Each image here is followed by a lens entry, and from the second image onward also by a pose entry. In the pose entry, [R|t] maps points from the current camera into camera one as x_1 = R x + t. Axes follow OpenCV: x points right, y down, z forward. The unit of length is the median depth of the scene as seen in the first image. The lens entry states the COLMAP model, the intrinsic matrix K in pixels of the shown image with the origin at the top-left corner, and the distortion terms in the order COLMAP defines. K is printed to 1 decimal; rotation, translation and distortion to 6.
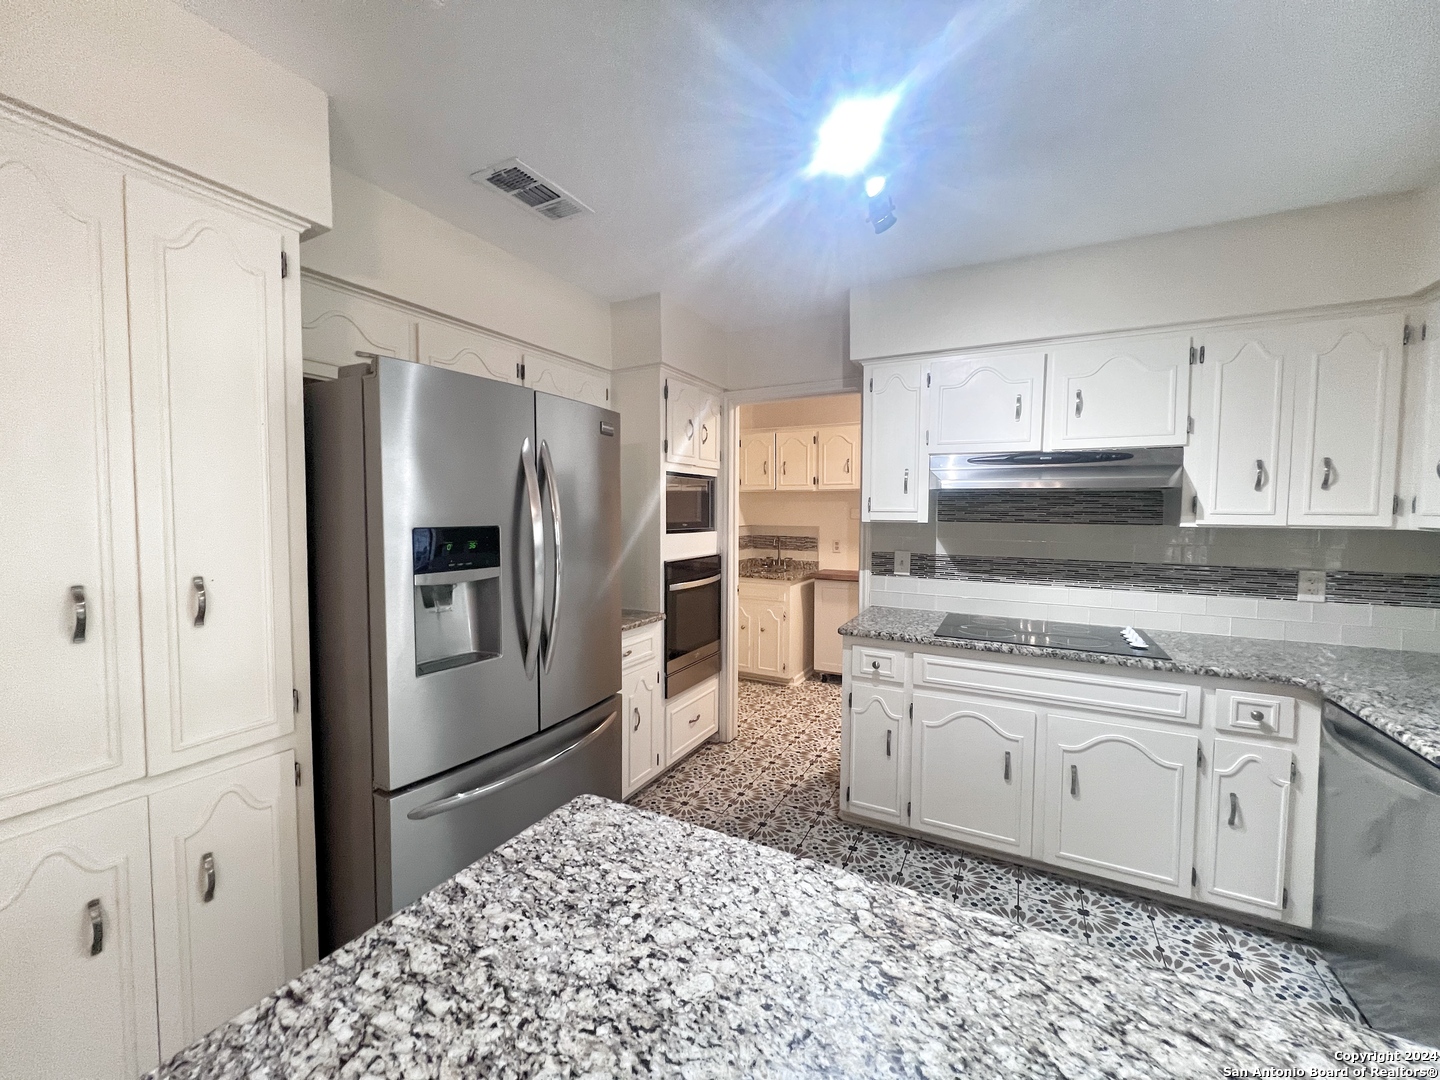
lens RADIAL K [[577.4, 0, 717.7], [0, 577.4, 536.1], [0, 0, 1]] dist [-0.002181, -0.000127]
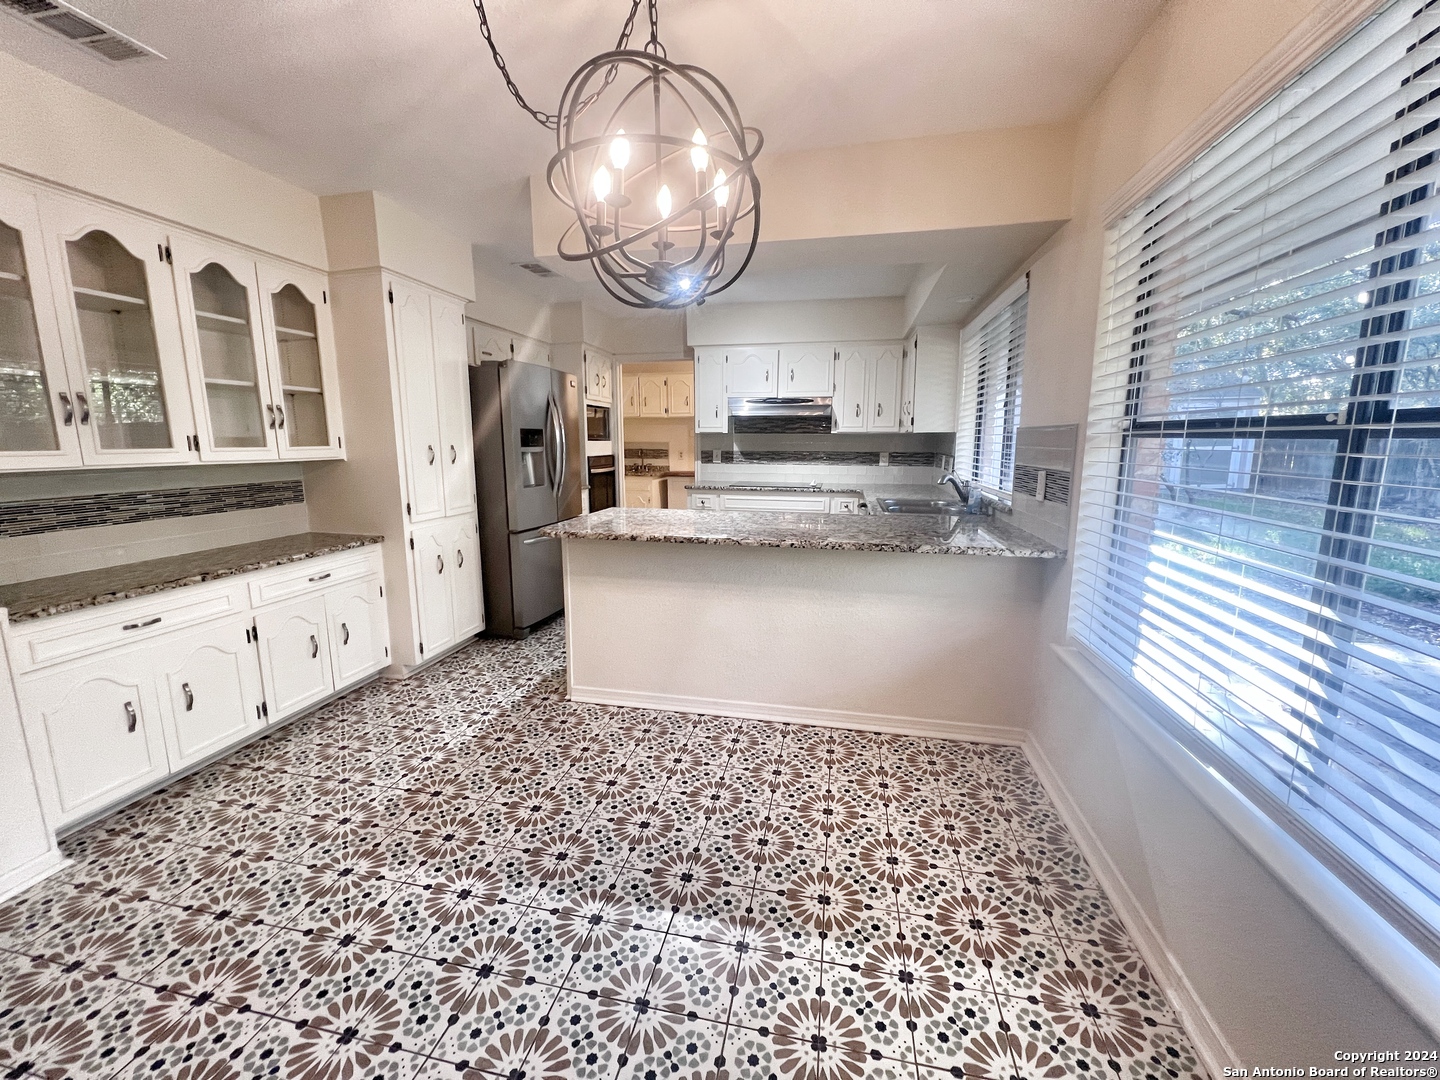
lens RADIAL K [[577.4, 0, 717.7], [0, 577.4, 536.1], [0, 0, 1]] dist [-0.002181, -0.000127]
pose [[0.962667, -0.047244, 0.266534, -0.201329], [0.015315, 0.992580, 0.120624, 0.083886], [-0.270255, -0.112039, 0.956248, -0.874168]]
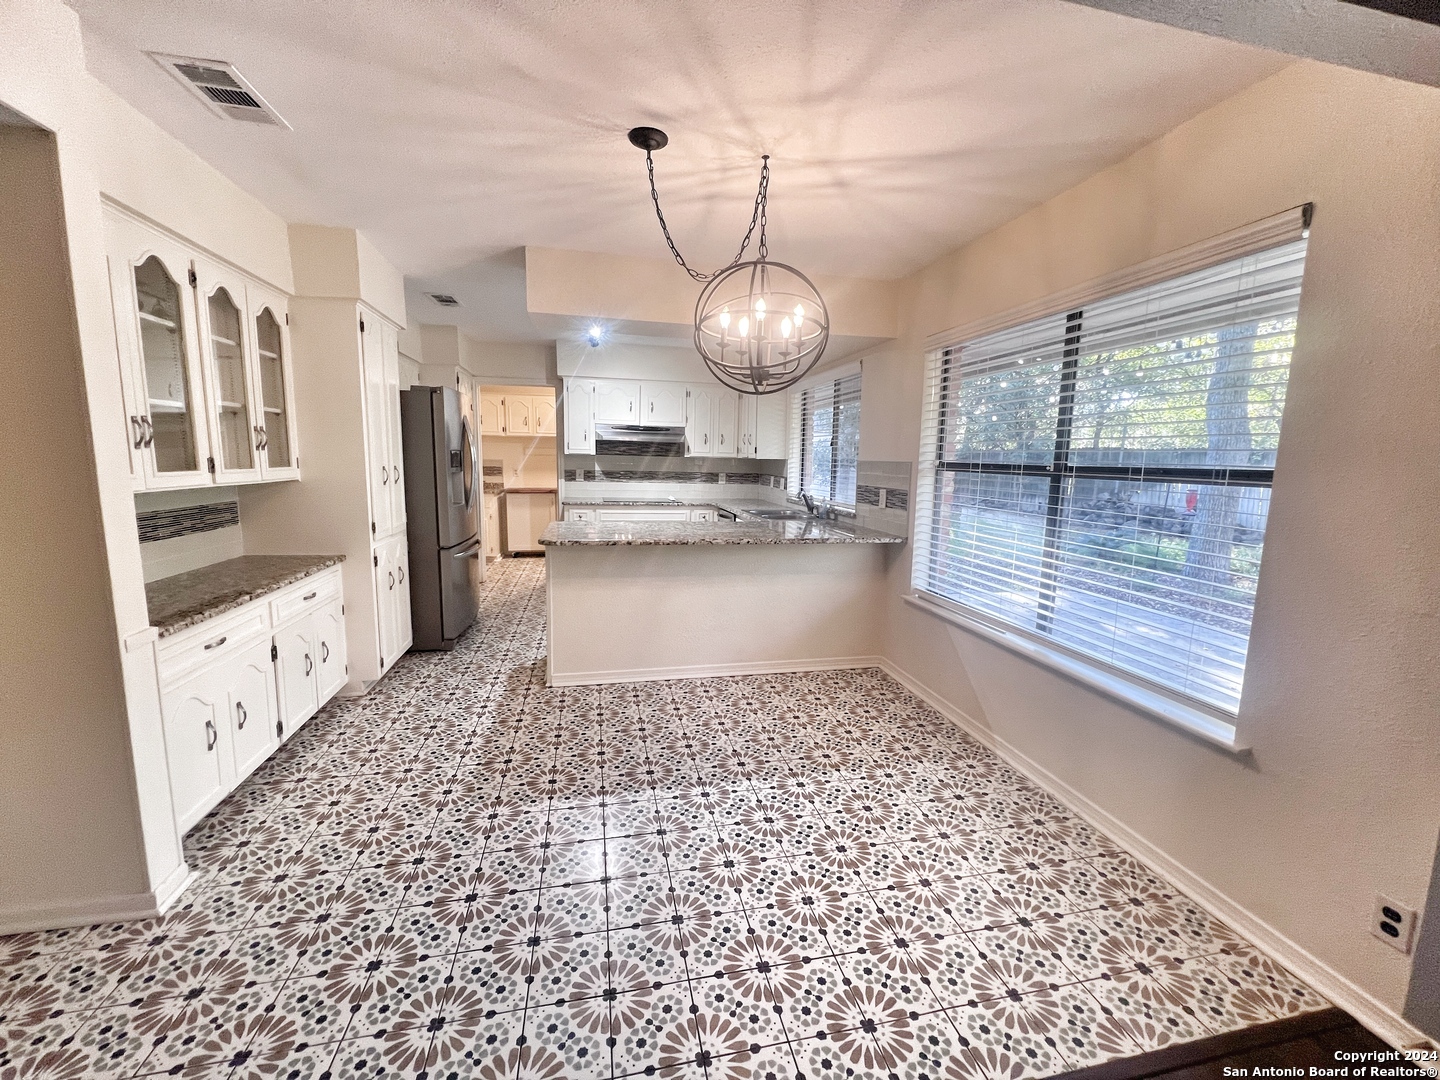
lens RADIAL K [[577.4, 0, 717.7], [0, 577.4, 536.1], [0, 0, 1]] dist [-0.002181, -0.000127]
pose [[0.765008, -0.074188, 0.639734, -0.683846], [0.011780, 0.994789, 0.101276, 0.065350], [-0.643913, -0.069941, 0.761895, -0.967986]]
